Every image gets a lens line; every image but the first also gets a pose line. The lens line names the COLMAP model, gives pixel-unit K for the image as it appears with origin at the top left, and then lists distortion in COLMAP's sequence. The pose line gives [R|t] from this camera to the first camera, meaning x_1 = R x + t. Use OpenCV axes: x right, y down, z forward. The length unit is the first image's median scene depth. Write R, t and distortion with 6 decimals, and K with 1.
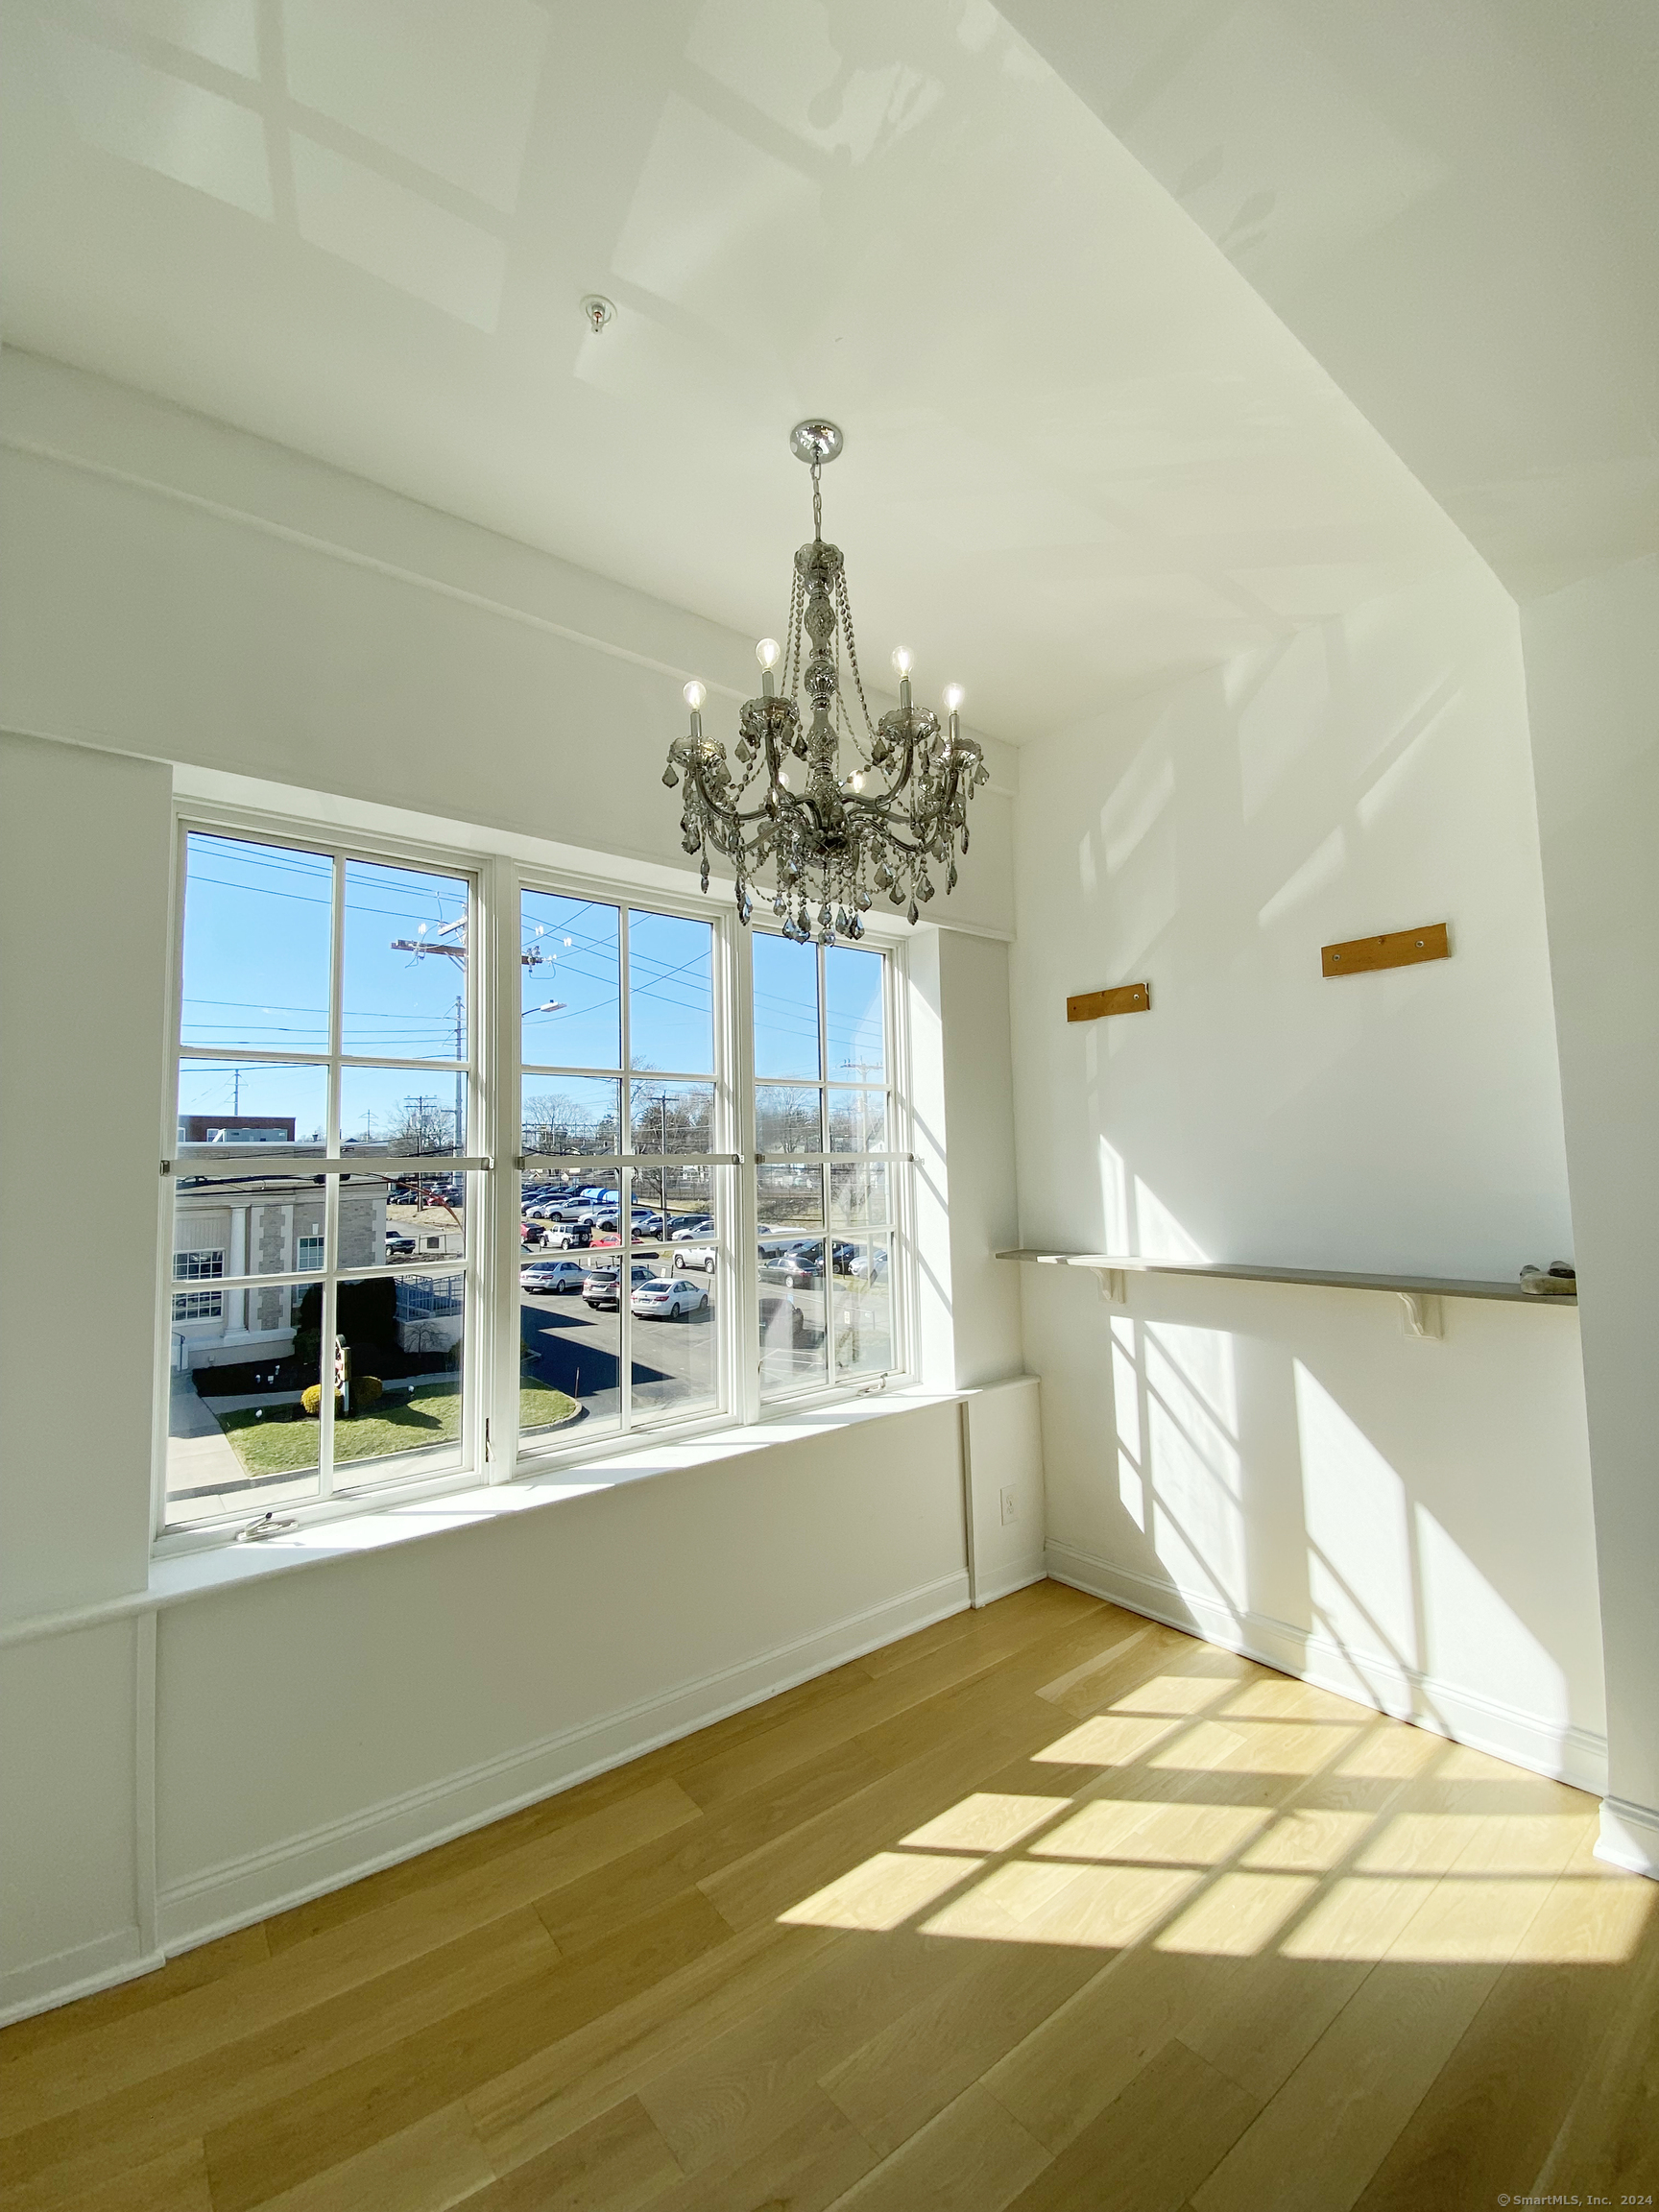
lens RADIAL K [[888.4, 0, 835.5], [0, 888.4, 1092.2], [0, 0, 1]] dist [0.002296, -0.000239]
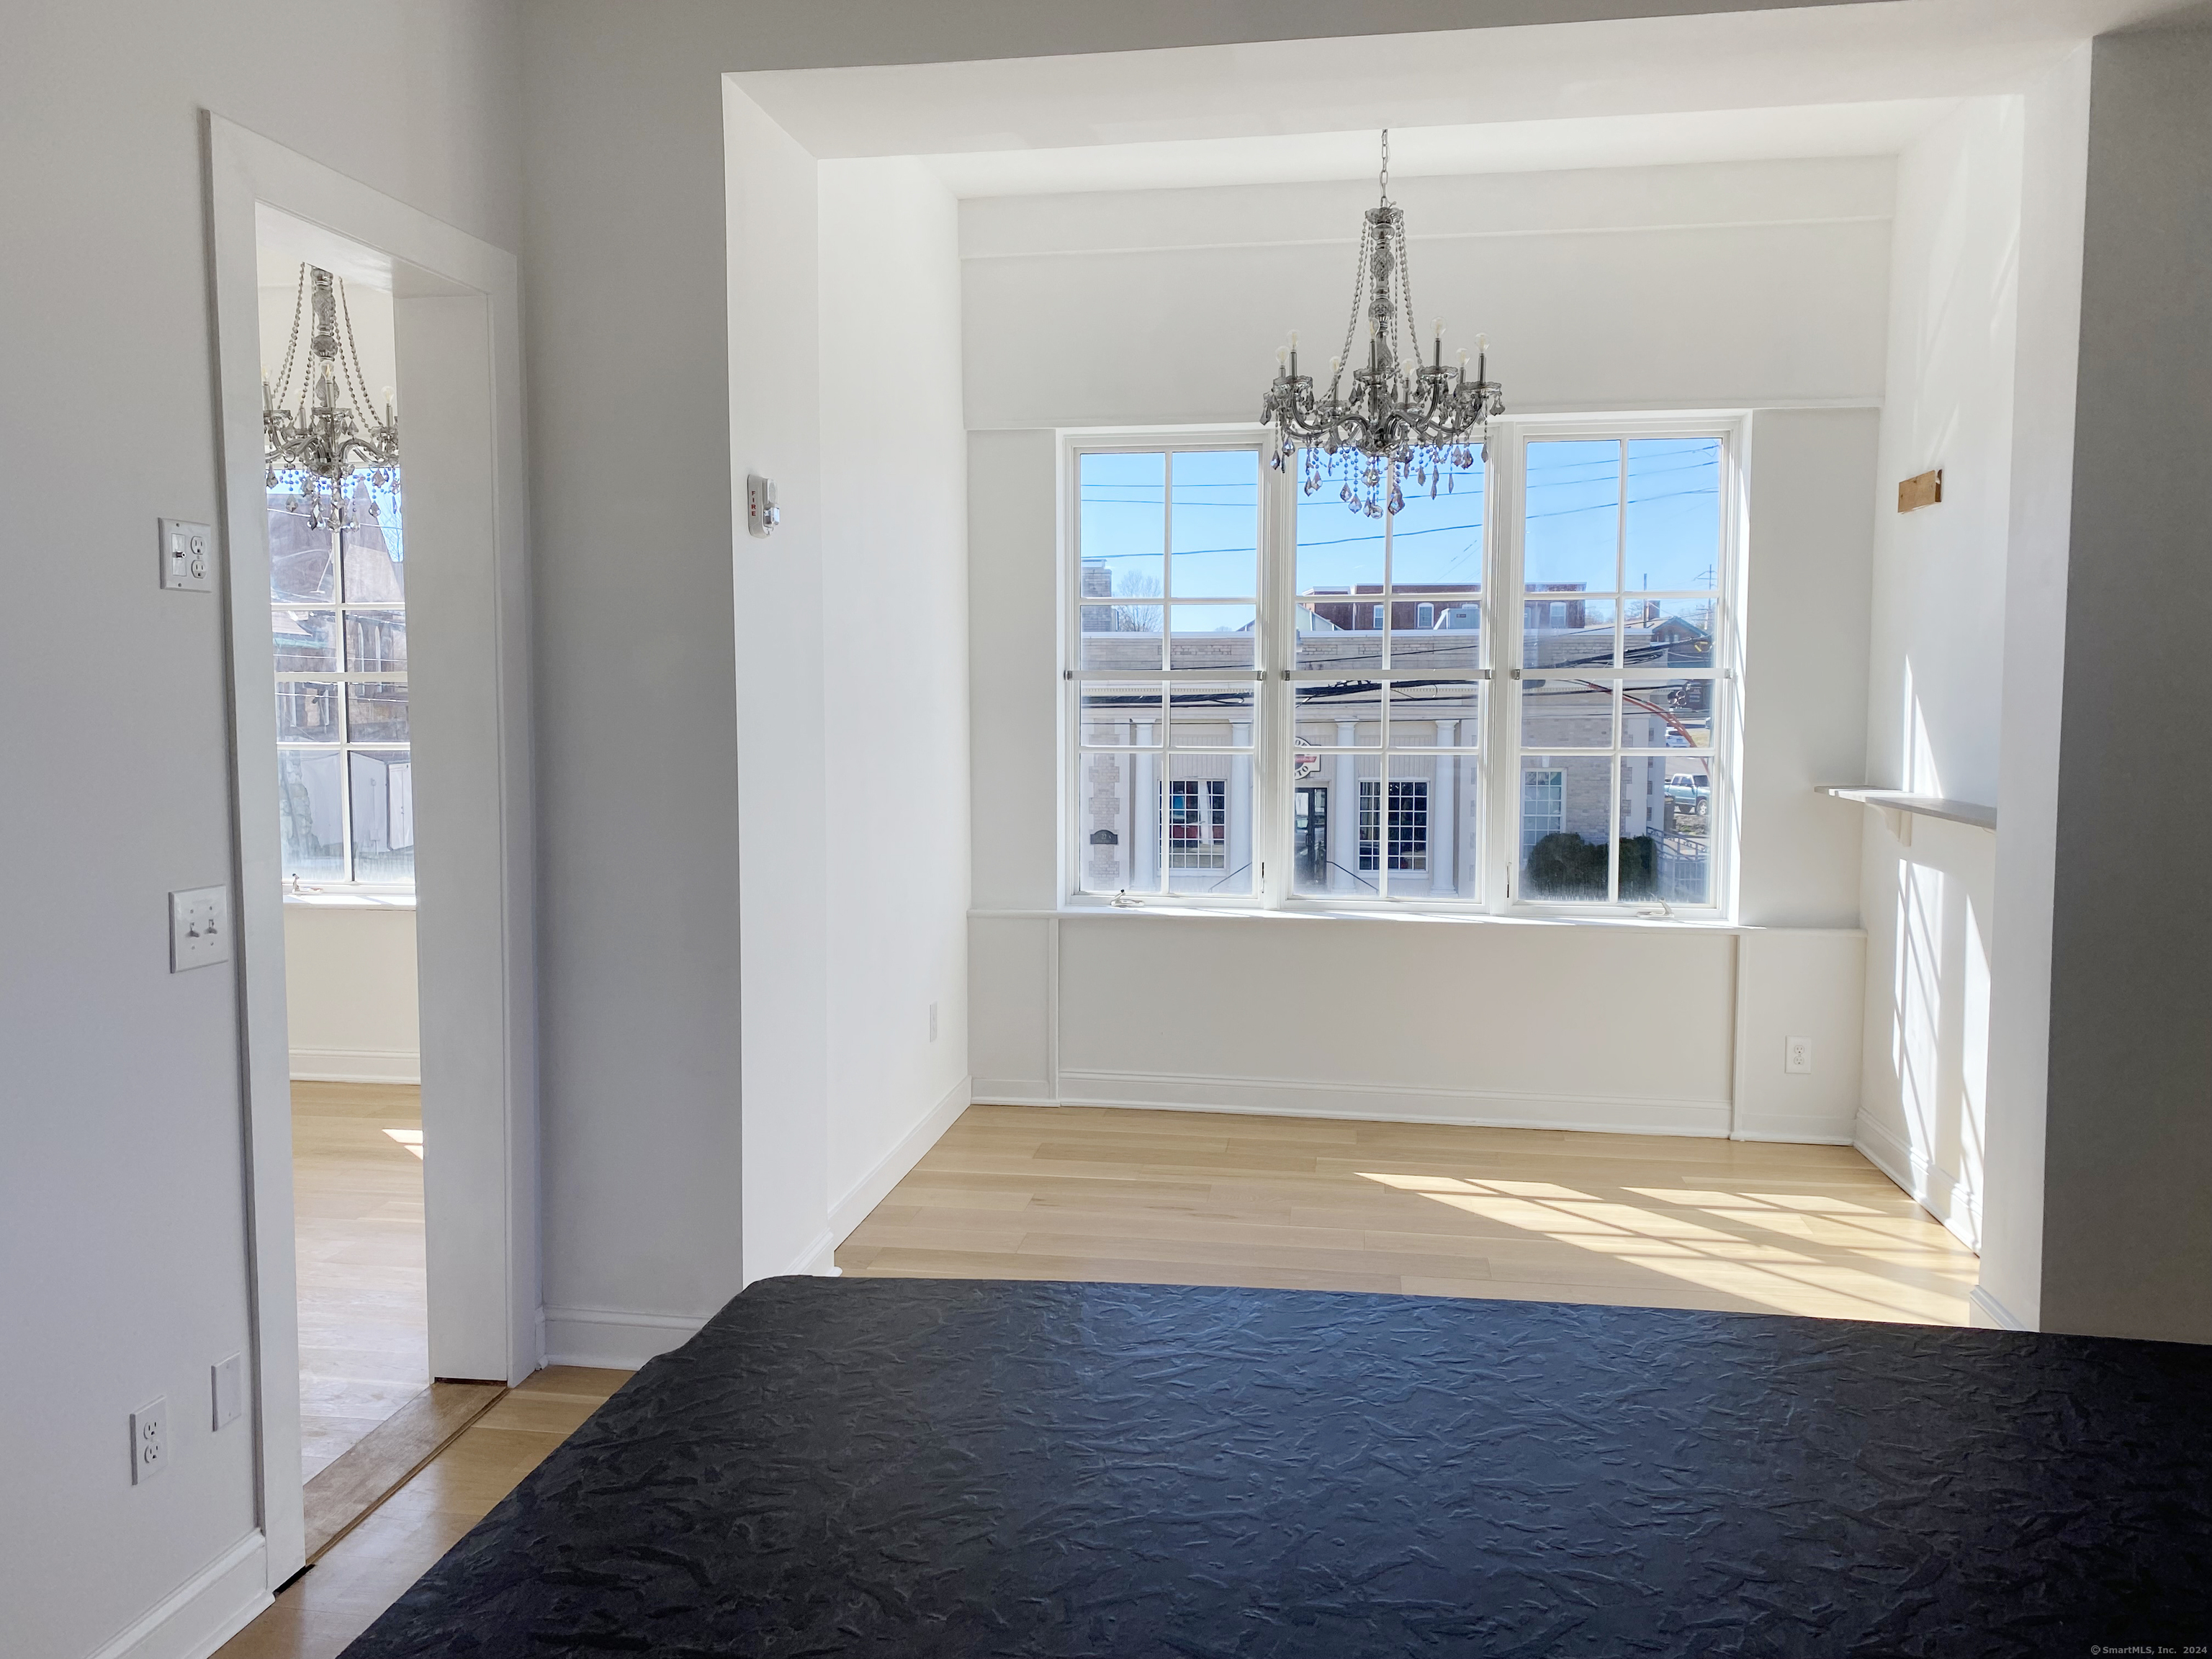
lens RADIAL K [[1668.0, 0, 1105.9], [0, 1668.0, 827.7], [0, 0, 1]] dist [-0.002154, 0.000791]
pose [[0.682691, 0.079622, -0.726357, 1.240014], [0.046637, 0.987271, 0.152056, -0.082245], [0.729218, -0.137682, 0.670287, -0.847899]]
